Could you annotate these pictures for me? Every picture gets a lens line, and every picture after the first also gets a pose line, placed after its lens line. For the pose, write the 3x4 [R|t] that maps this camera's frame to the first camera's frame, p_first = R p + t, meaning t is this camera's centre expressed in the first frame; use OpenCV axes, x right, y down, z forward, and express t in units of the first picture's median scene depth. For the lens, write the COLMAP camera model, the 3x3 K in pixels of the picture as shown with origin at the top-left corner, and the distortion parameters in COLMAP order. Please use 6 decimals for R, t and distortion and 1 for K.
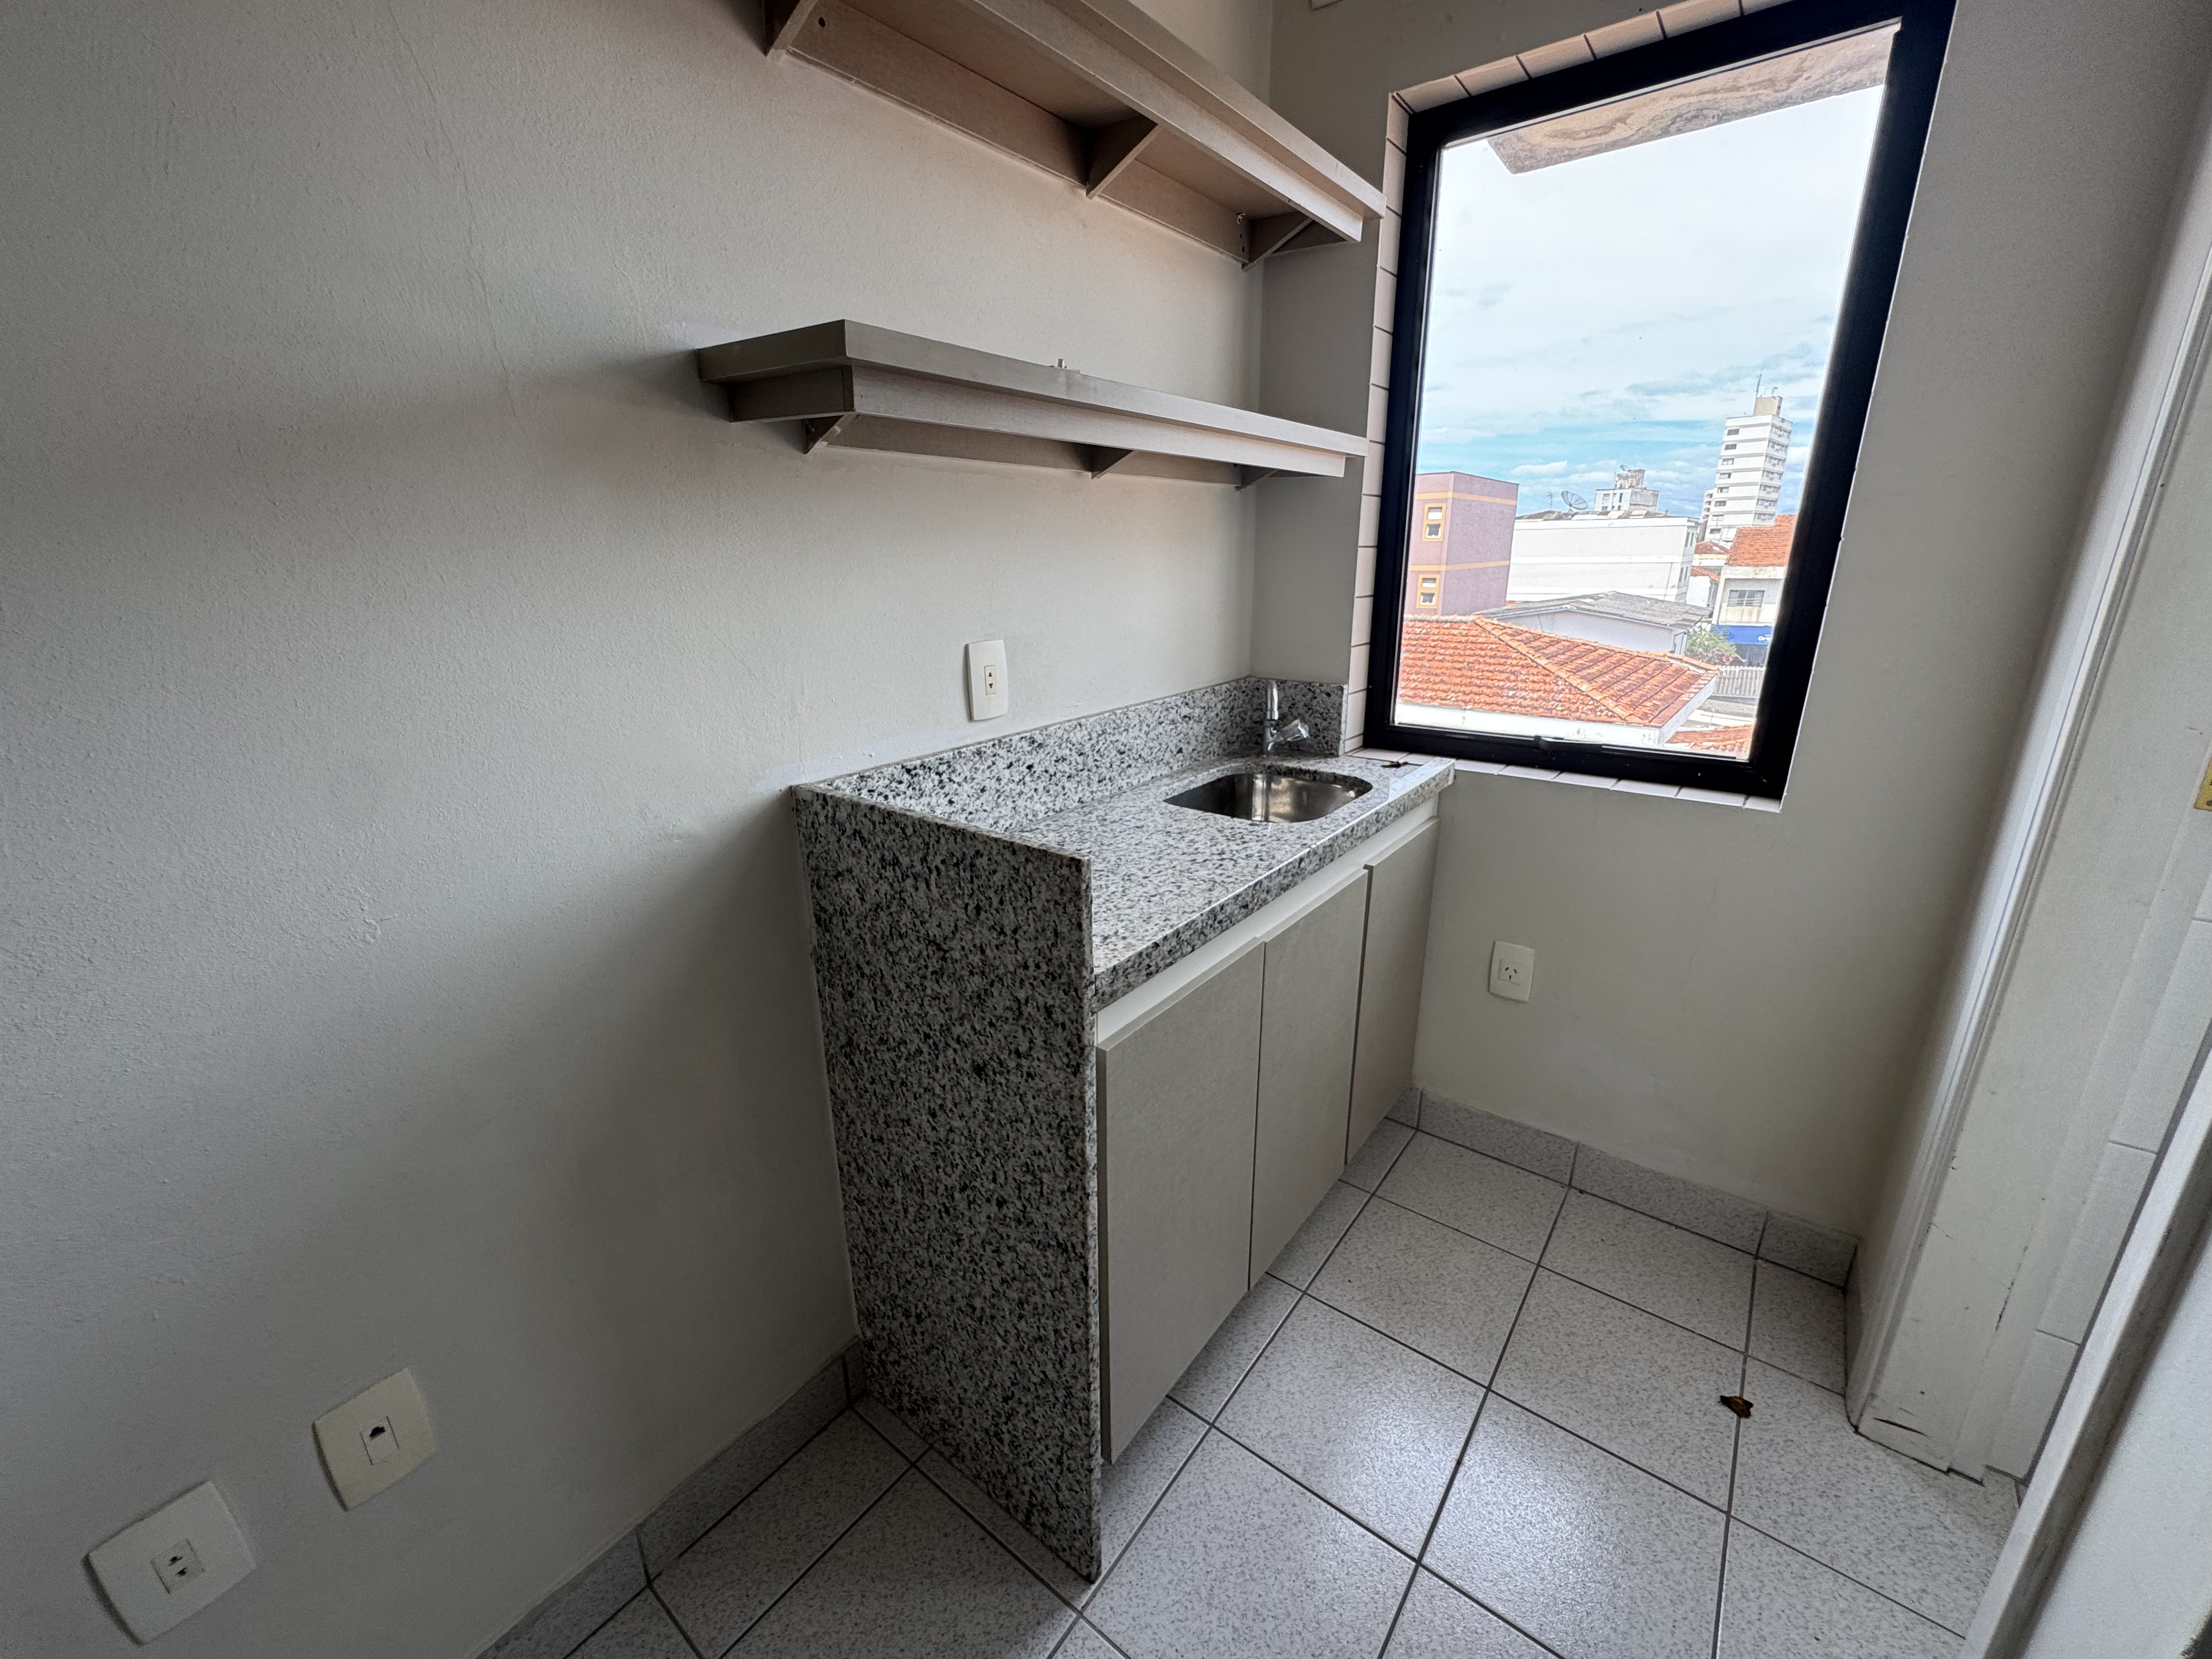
lens RADIAL K [[896.4, 0, 1106.0], [0, 896.4, 829.5], [0, 0, 1]] dist [0.028522, 0.000039]
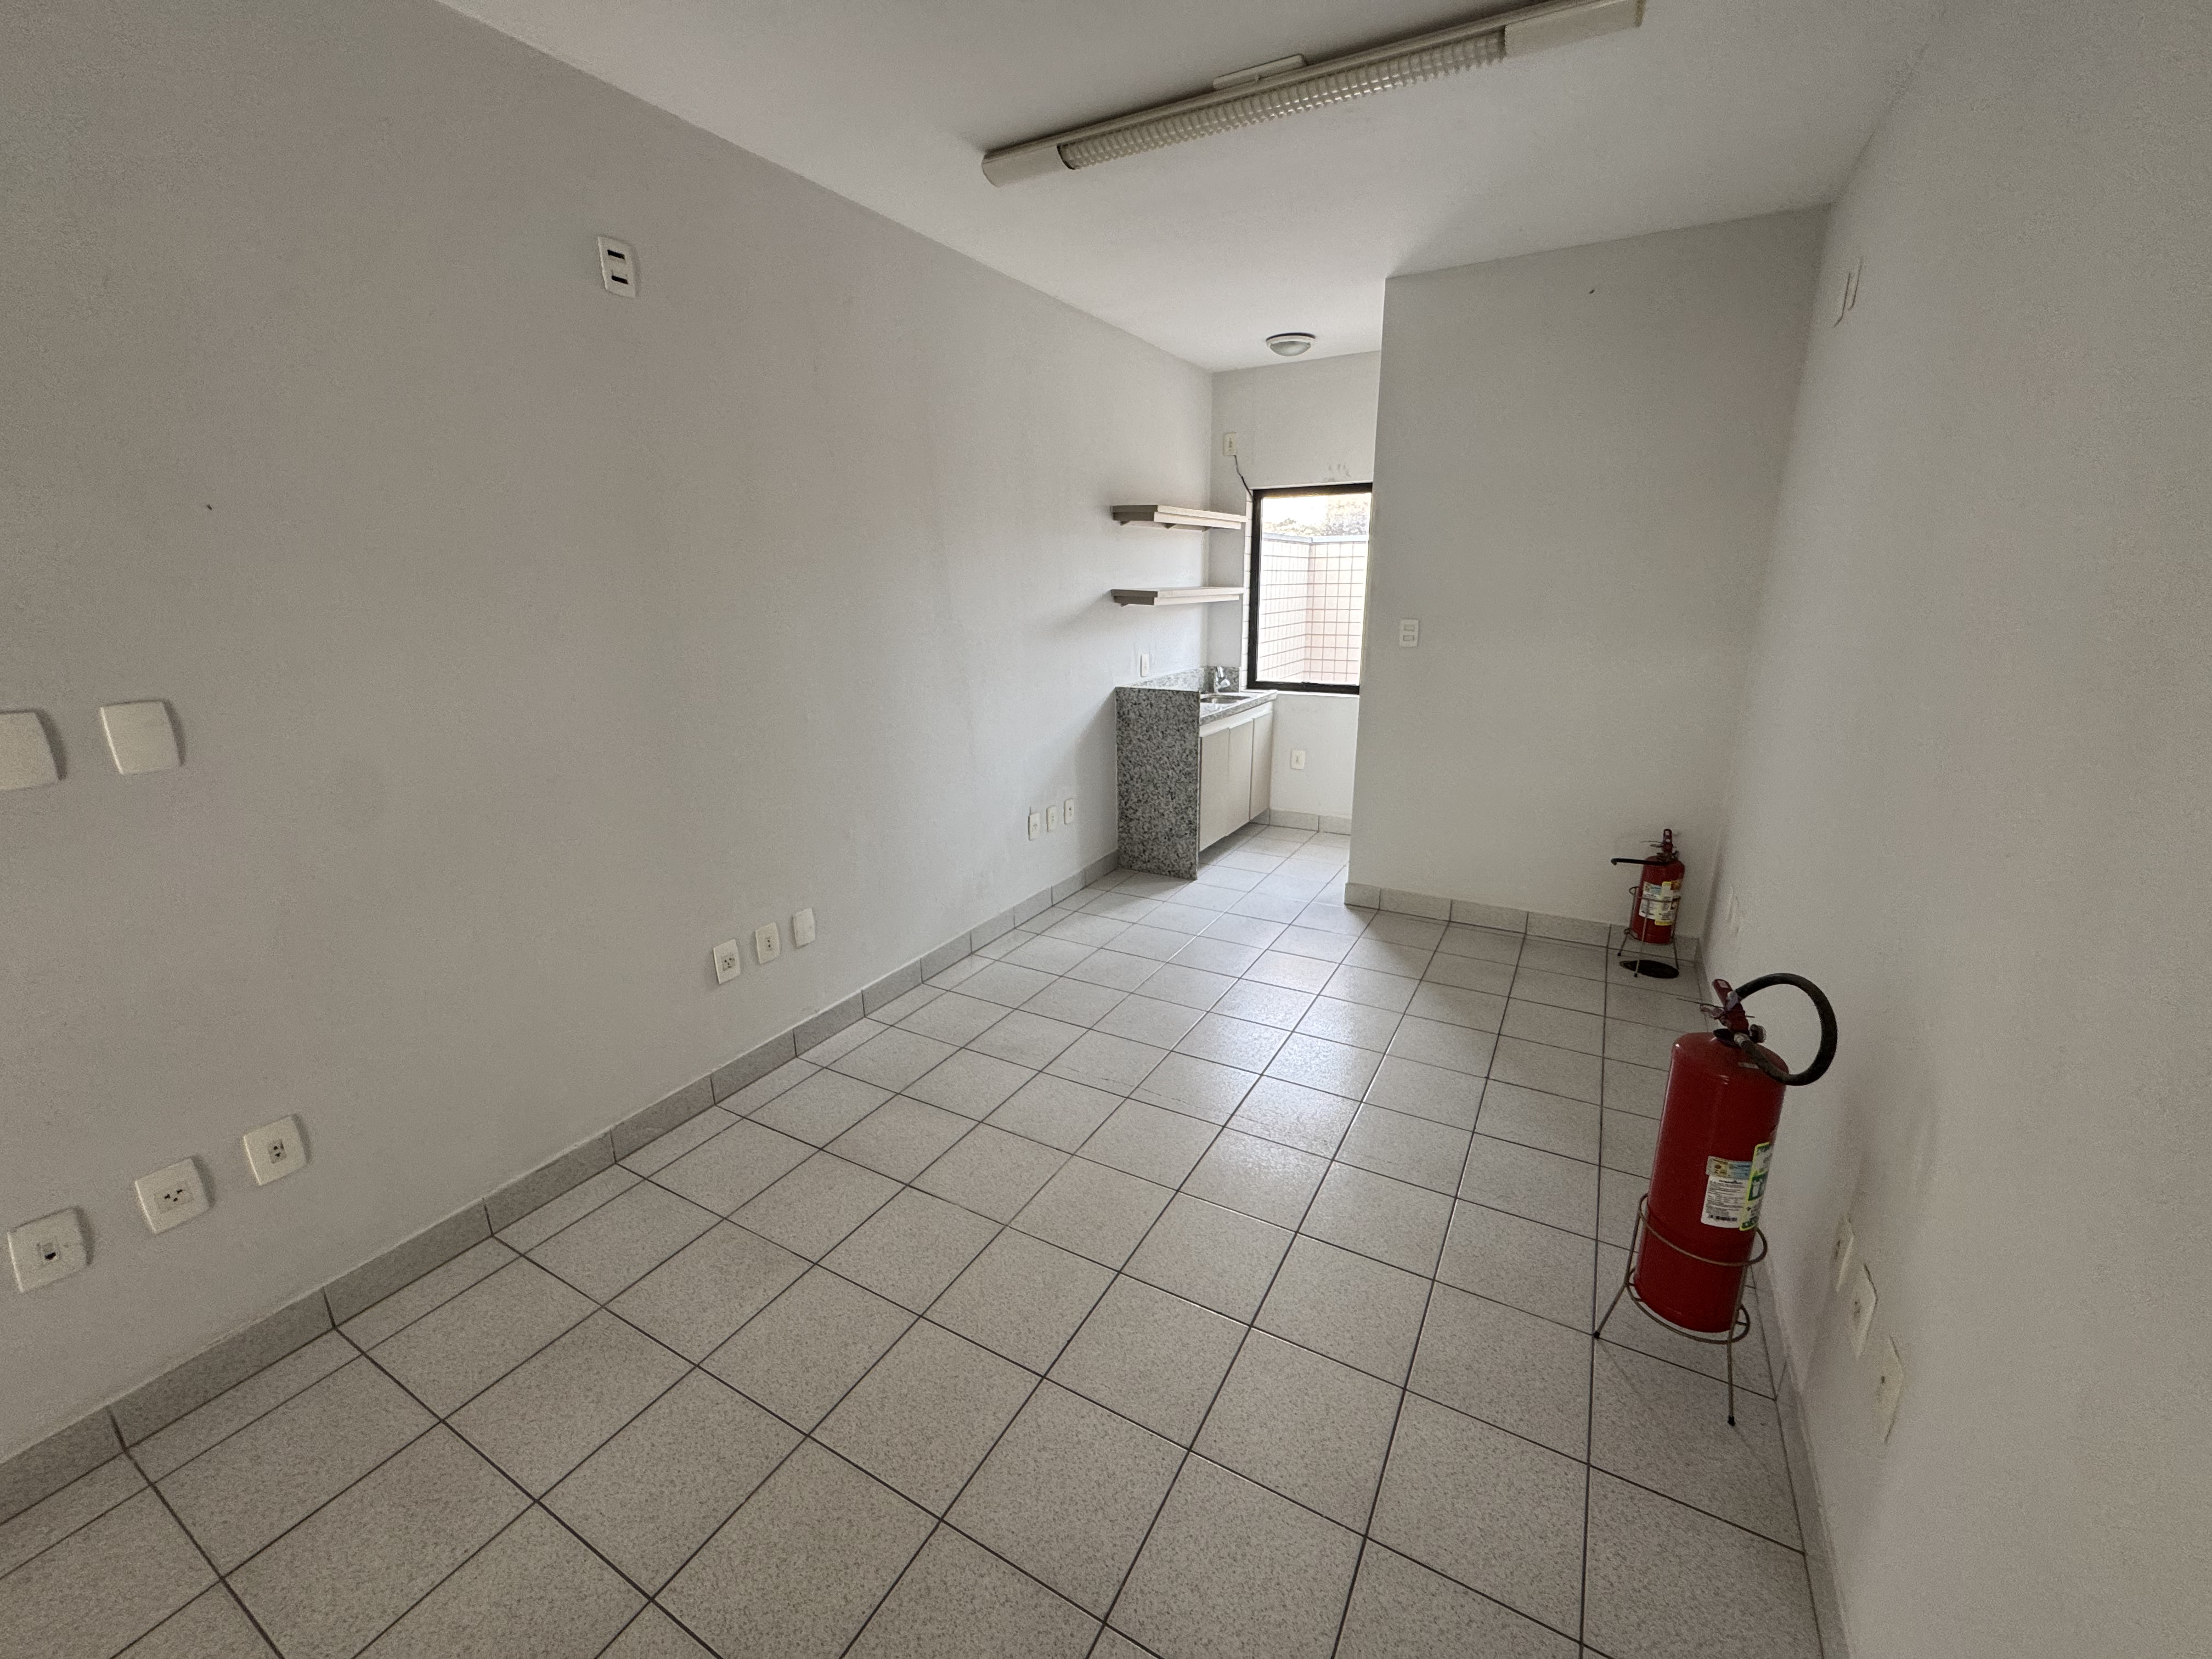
lens RADIAL K [[898.0, 0, 1106.0], [0, 898.0, 829.5], [0, 0, 1]] dist [0.000631, 0.000006]
pose [[0.989756, -0.038513, 0.137479, -0.628971], [0.042326, 0.998793, -0.024923, 0.447654], [-0.136353, 0.030487, 0.990191, -1.939168]]
